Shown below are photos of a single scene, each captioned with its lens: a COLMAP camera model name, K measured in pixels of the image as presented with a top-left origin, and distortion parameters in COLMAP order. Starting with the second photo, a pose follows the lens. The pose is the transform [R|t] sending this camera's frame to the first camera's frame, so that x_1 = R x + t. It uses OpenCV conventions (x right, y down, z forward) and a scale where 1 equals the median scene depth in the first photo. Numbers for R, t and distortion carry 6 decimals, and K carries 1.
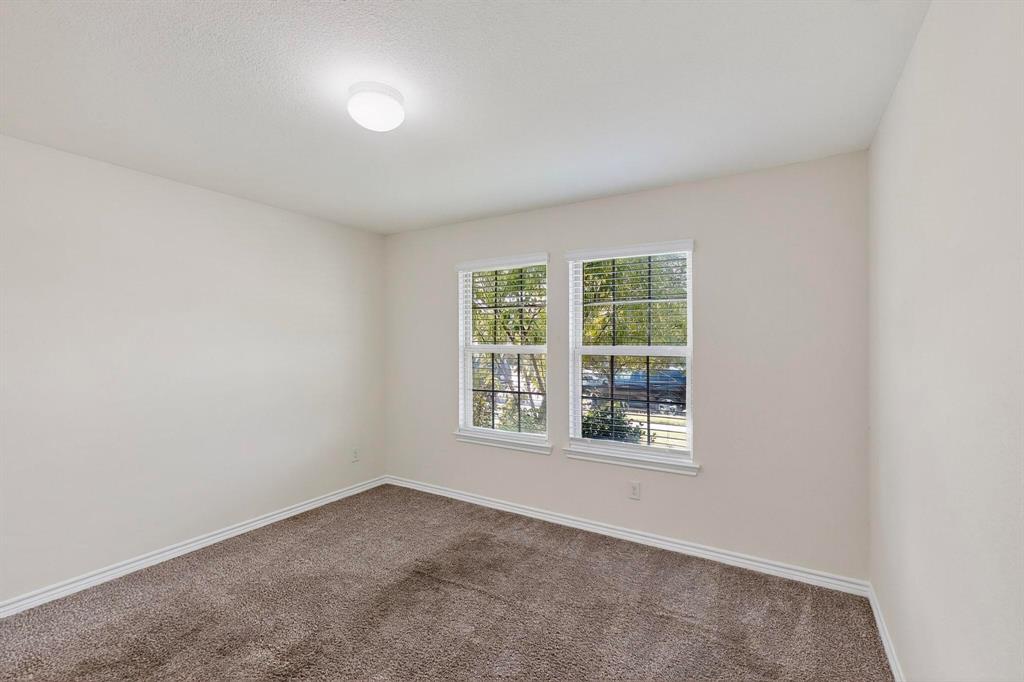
lens RADIAL K [[446.2, 0, 520.6], [0, 446.2, 344.4], [0, 0, 1]] dist [-0.002142, -0.000361]
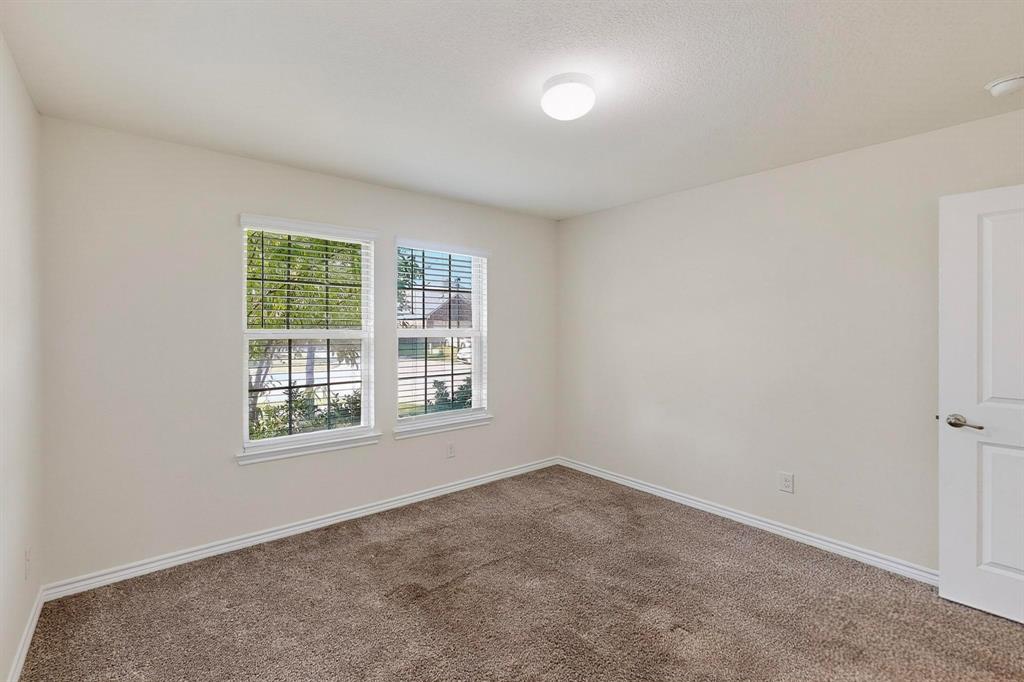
lens RADIAL K [[446.2, 0, 480.6], [0, 446.2, 329.0], [0, 0, 1]] dist [-0.002142, -0.000361]
pose [[0.350617, -0.005448, 0.936503, -0.584009], [-0.004459, 0.999962, 0.007487, -0.005192], [-0.936508, -0.006800, 0.350580, 0.351172]]
